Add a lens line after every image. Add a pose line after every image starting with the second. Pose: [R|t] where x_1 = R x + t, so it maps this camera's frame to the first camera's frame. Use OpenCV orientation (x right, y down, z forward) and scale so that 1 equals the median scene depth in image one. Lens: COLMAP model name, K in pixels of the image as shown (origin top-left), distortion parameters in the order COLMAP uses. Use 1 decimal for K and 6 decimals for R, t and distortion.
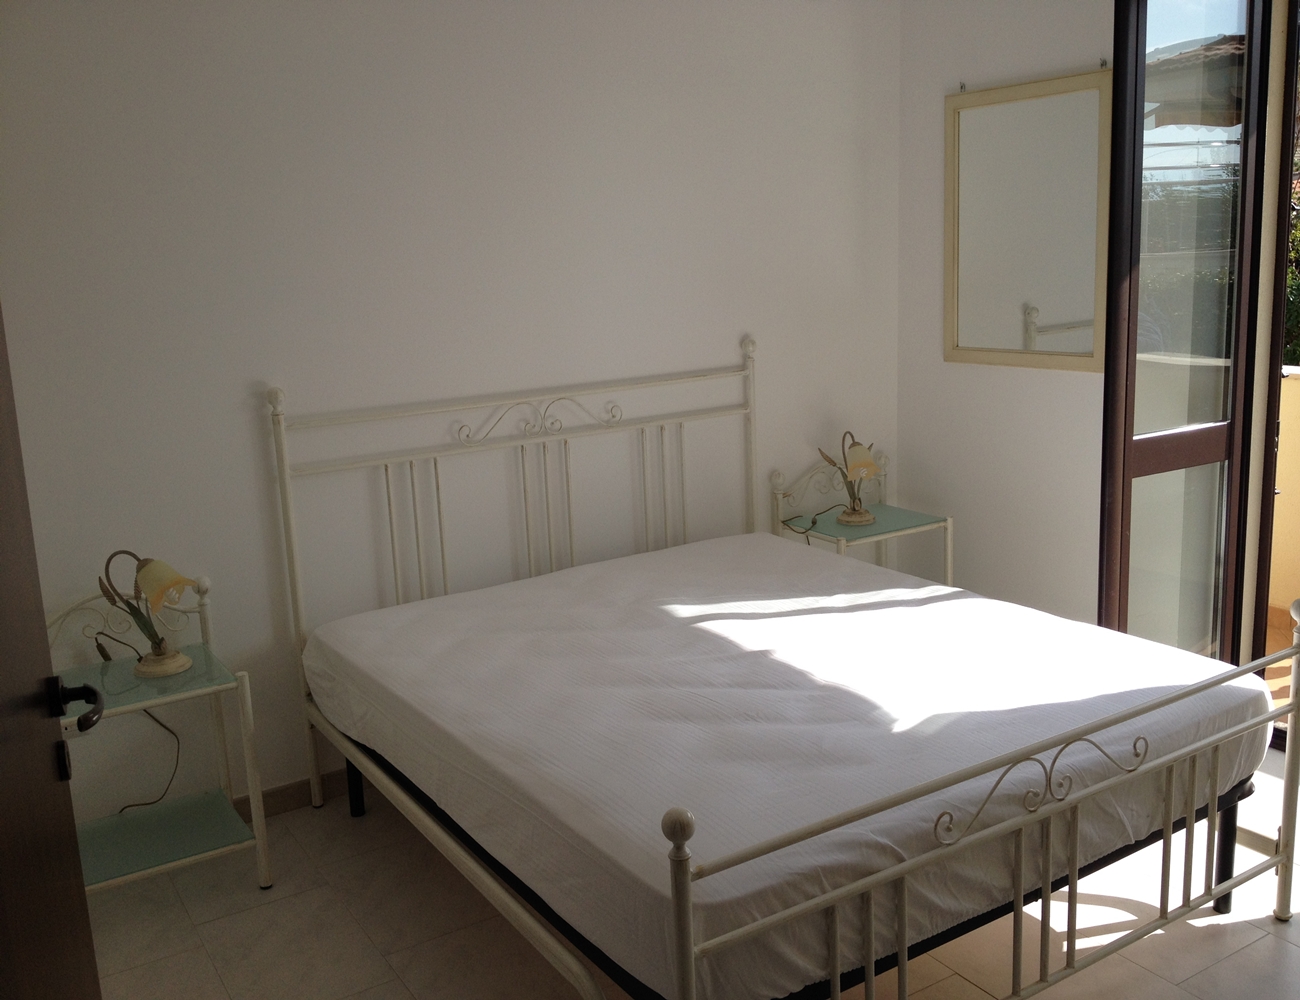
lens RADIAL K [[1220.5, 0, 649.5], [0, 1220.5, 496.1], [0, 0, 1]] dist [0.112608, -0.258314]
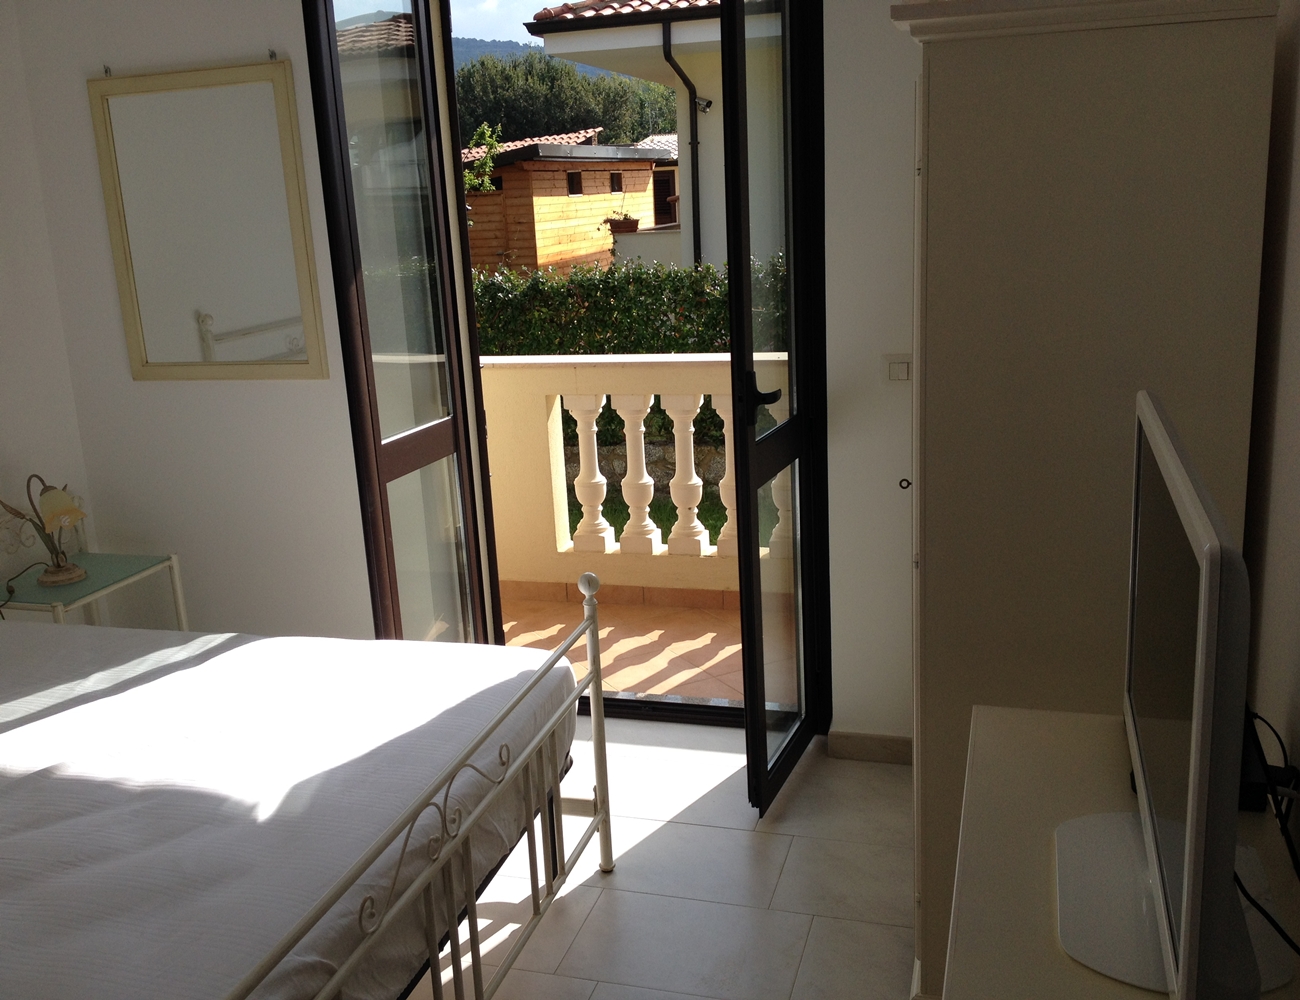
lens RADIAL K [[1220.5, 0, 649.5], [0, 1220.5, 496.1], [0, 0, 1]] dist [0.112608, -0.258314]
pose [[0.752441, -0.154383, 0.640311, -0.077438], [0.155232, 0.986324, 0.055394, -0.025498], [-0.640106, 0.057716, 0.766115, 0.116616]]
